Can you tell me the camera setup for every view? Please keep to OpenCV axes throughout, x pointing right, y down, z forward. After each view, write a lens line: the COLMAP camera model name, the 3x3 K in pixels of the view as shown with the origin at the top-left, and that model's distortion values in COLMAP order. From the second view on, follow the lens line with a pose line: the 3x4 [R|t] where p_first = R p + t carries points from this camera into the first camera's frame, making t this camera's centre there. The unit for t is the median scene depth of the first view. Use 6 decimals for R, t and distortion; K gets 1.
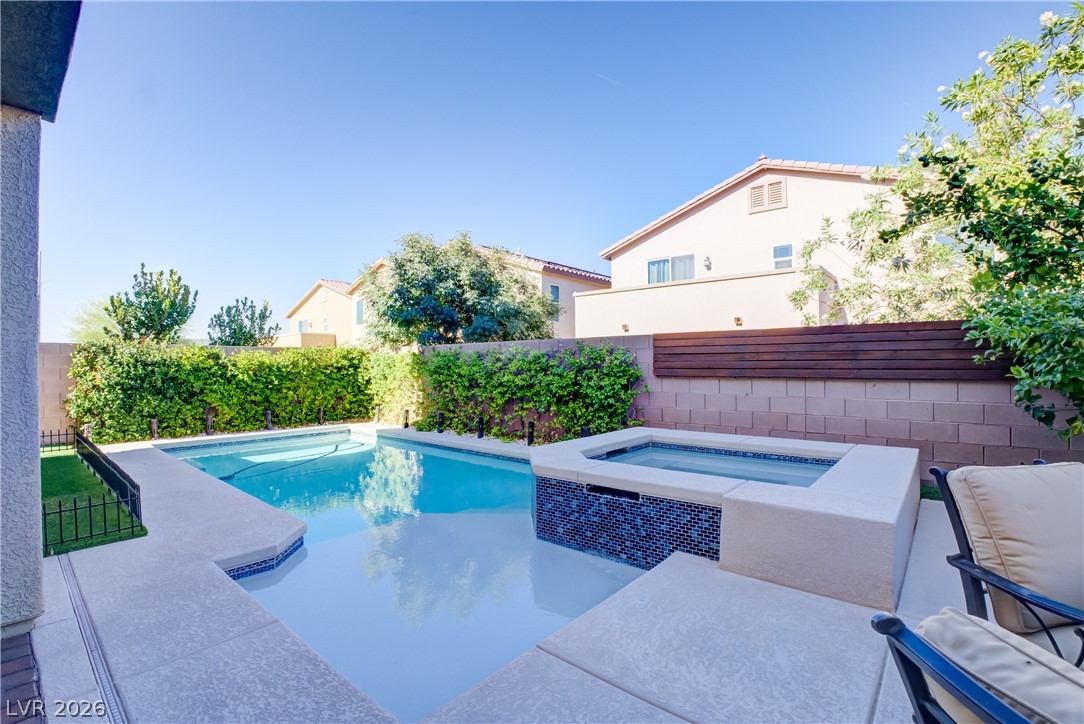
lens RADIAL K [[487.1, 0, 542.0], [0, 487.1, 362.0], [0, 0, 1]] dist [-0.003051, -0.000515]
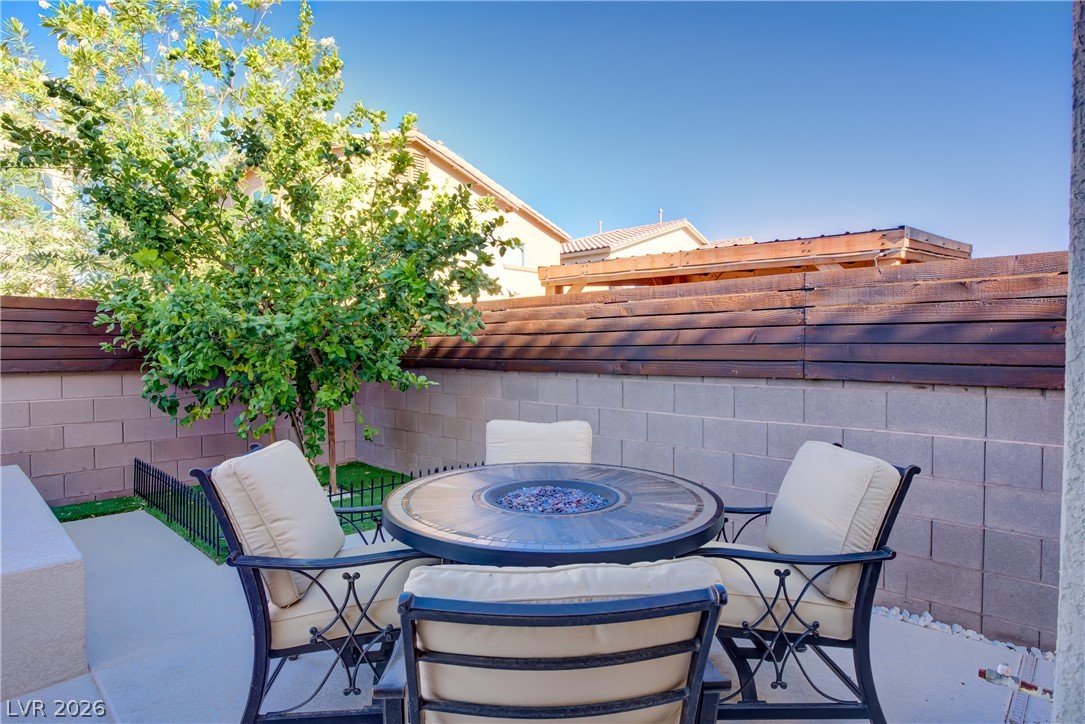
lens RADIAL K [[607.1, 0, 540.7], [0, 607.1, 371.8], [0, 0, 1]] dist [-0.000424, 0.000545]
pose [[0.089686, -0.031086, 0.995485, -0.119003], [-0.003128, 0.999499, 0.031493, 0.002073], [-0.995965, -0.005939, 0.089544, 0.141806]]
